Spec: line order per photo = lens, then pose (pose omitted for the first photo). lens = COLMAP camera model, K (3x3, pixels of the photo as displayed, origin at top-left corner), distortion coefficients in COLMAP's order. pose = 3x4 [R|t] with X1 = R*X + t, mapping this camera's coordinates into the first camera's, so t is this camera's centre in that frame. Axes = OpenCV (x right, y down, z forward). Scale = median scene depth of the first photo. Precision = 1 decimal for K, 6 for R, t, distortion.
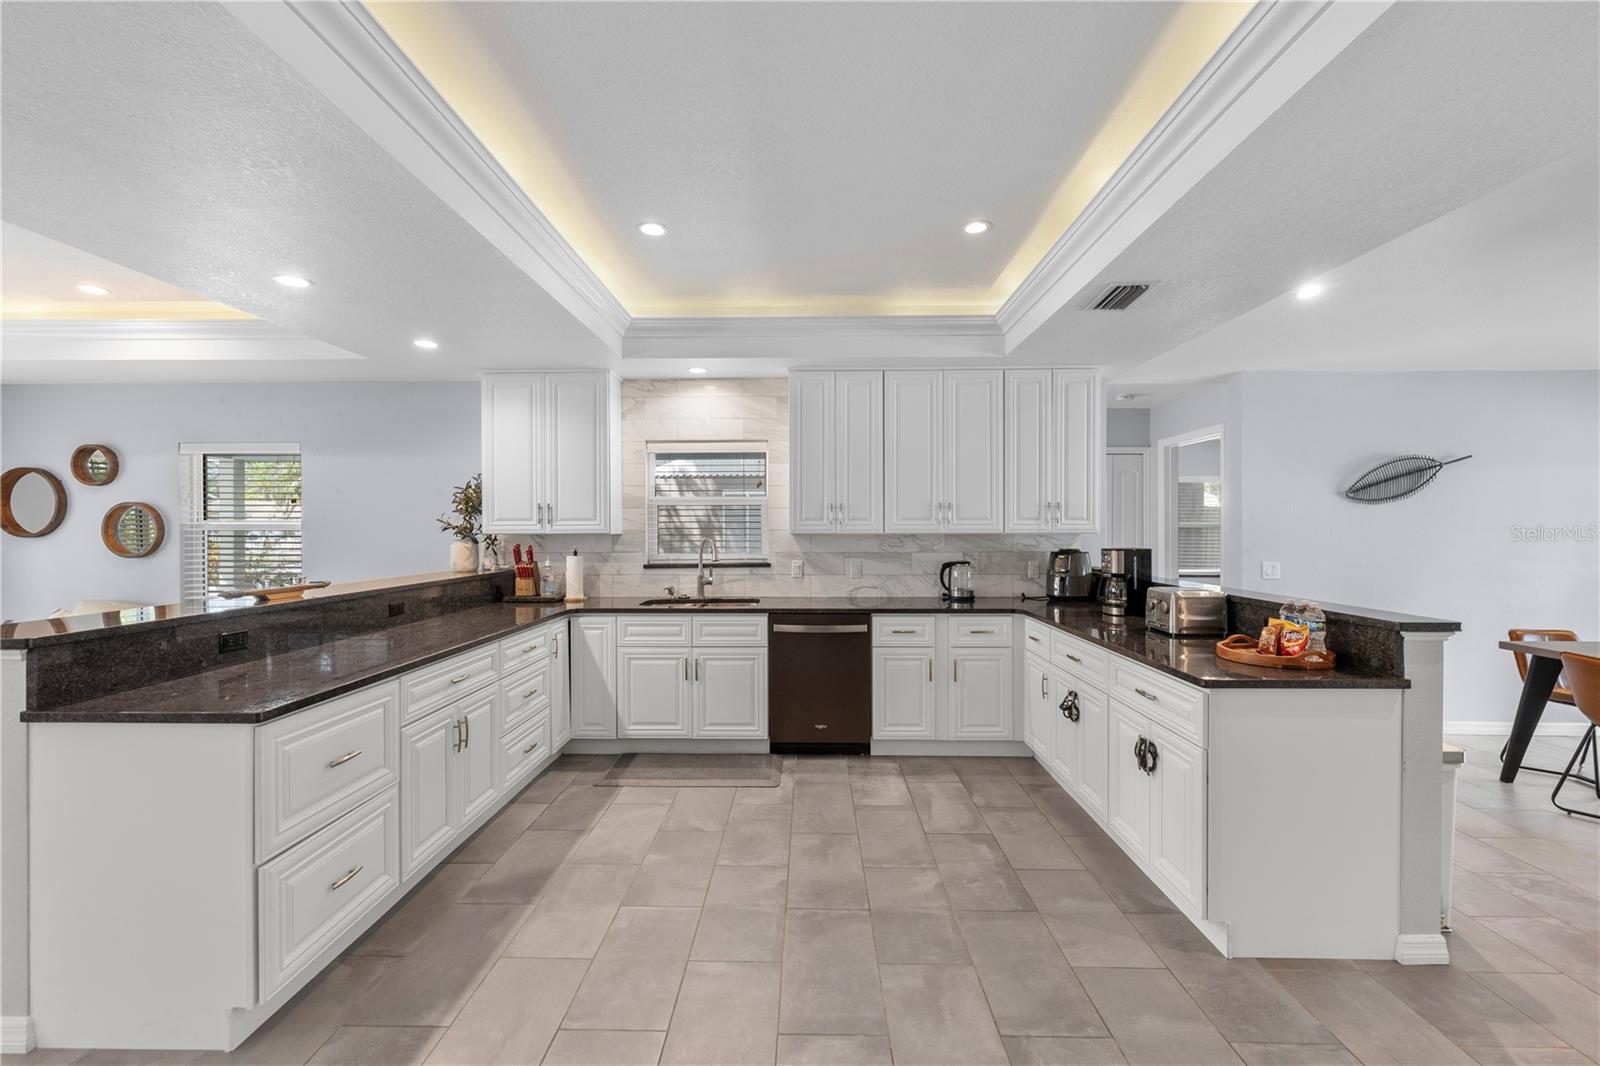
lens RADIAL K [[672.4, 0, 797.7], [0, 672.4, 528.0], [0, 0, 1]] dist [0.000253, -0.000014]
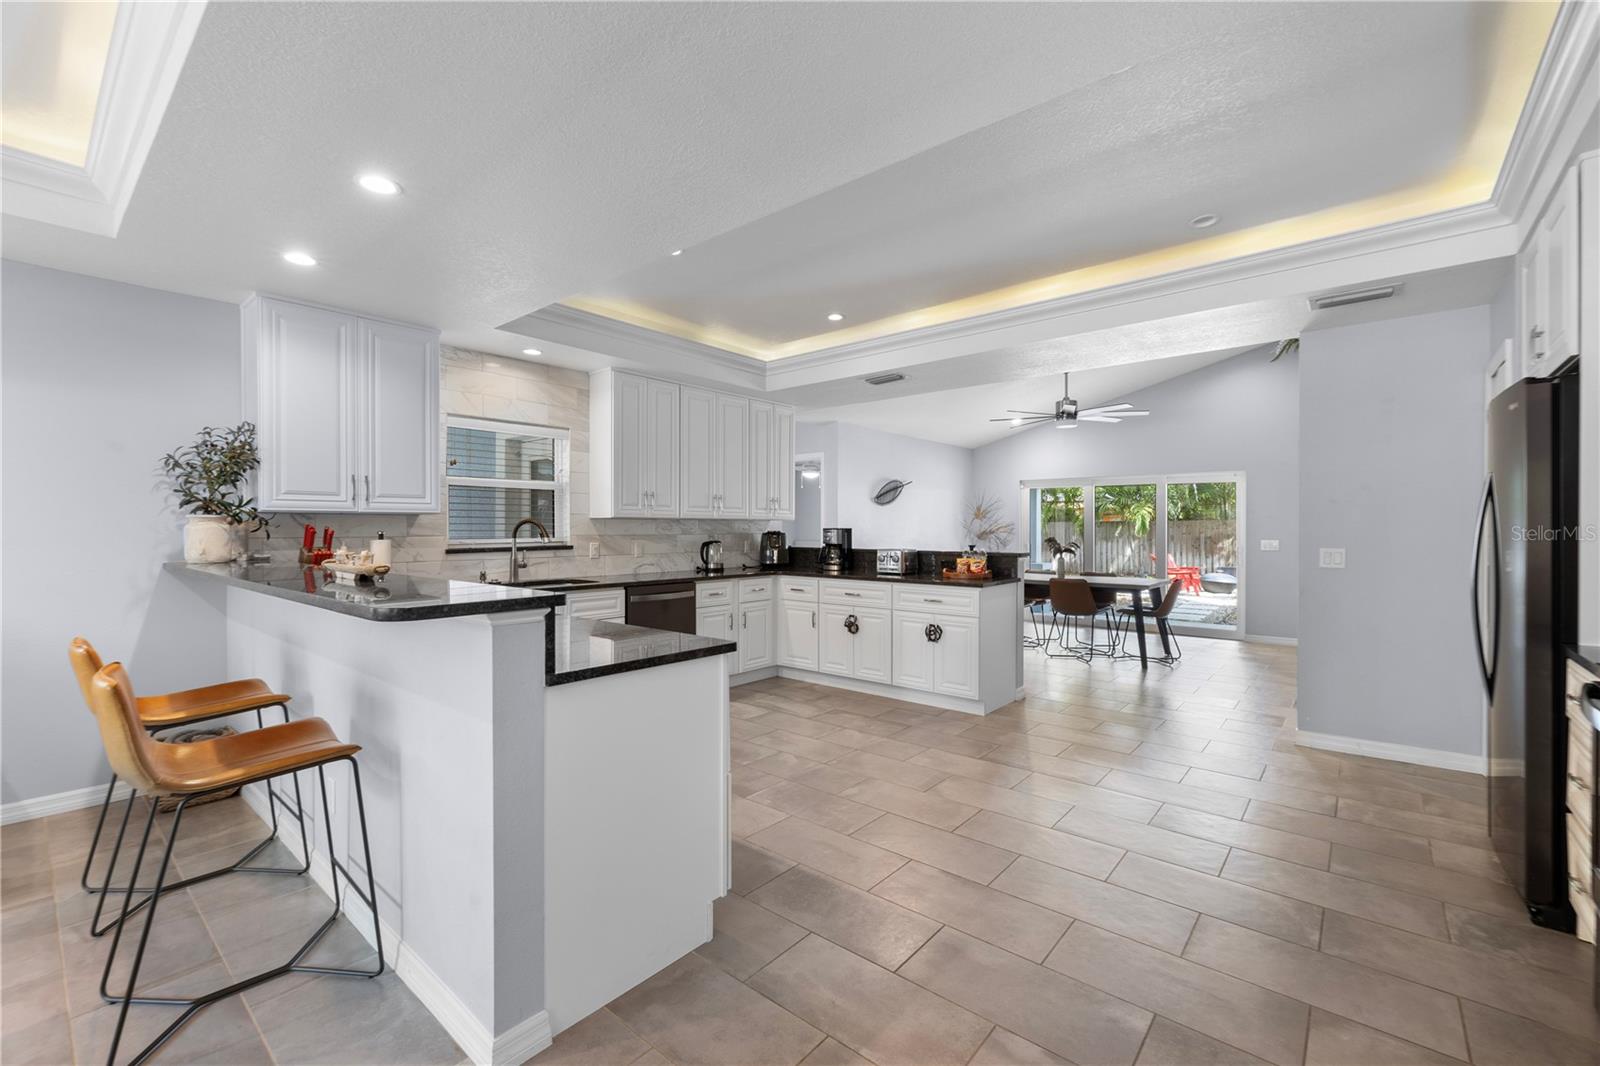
lens RADIAL K [[672.4, 0, 797.7], [0, 672.4, 528.0], [0, 0, 1]] dist [0.000253, -0.000014]
pose [[0.630530, 0.003254, 0.776158, -0.659979], [-0.000262, 0.999992, -0.003980, 0.030114], [-0.776165, 0.002306, 0.630526, 0.062813]]
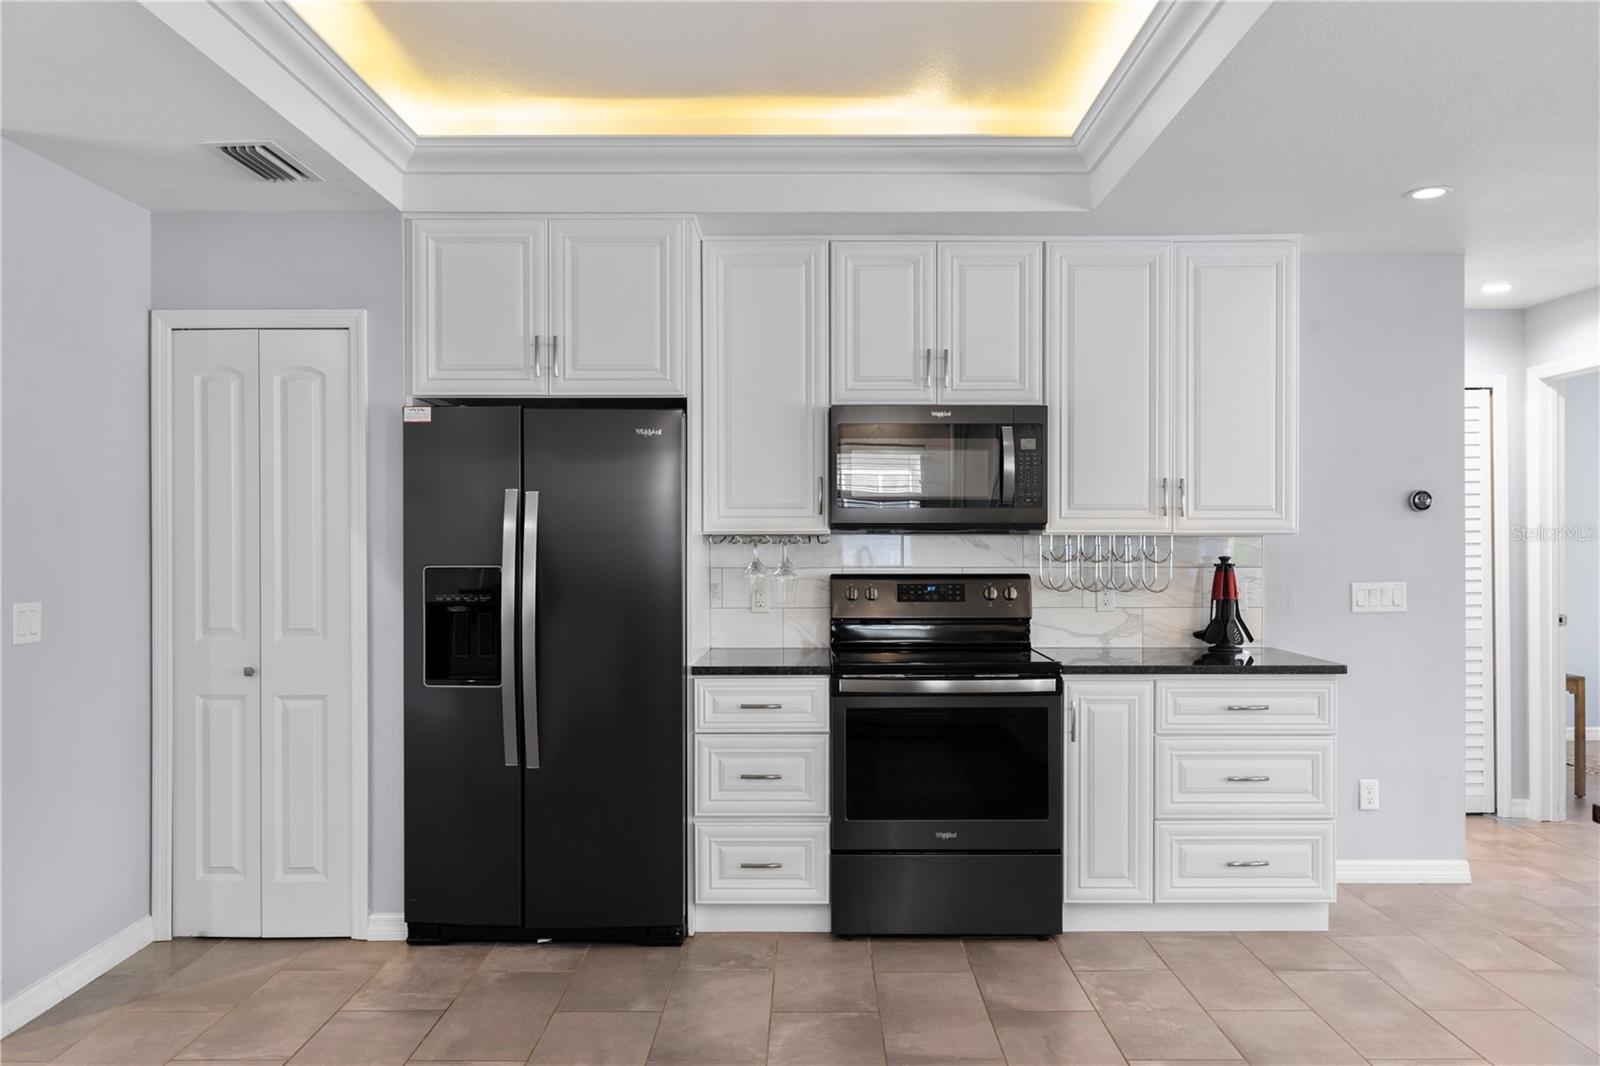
lens RADIAL K [[1163.0, 0, 802.3], [0, 1163.0, 540.8], [0, 0, 1]] dist [-0.002814, -0.001573]
pose [[-0.999876, 0.003537, -0.015360, -0.036138], [0.003471, 0.999985, 0.004314, 0.011523], [0.015375, 0.004260, -0.999873, 0.800675]]
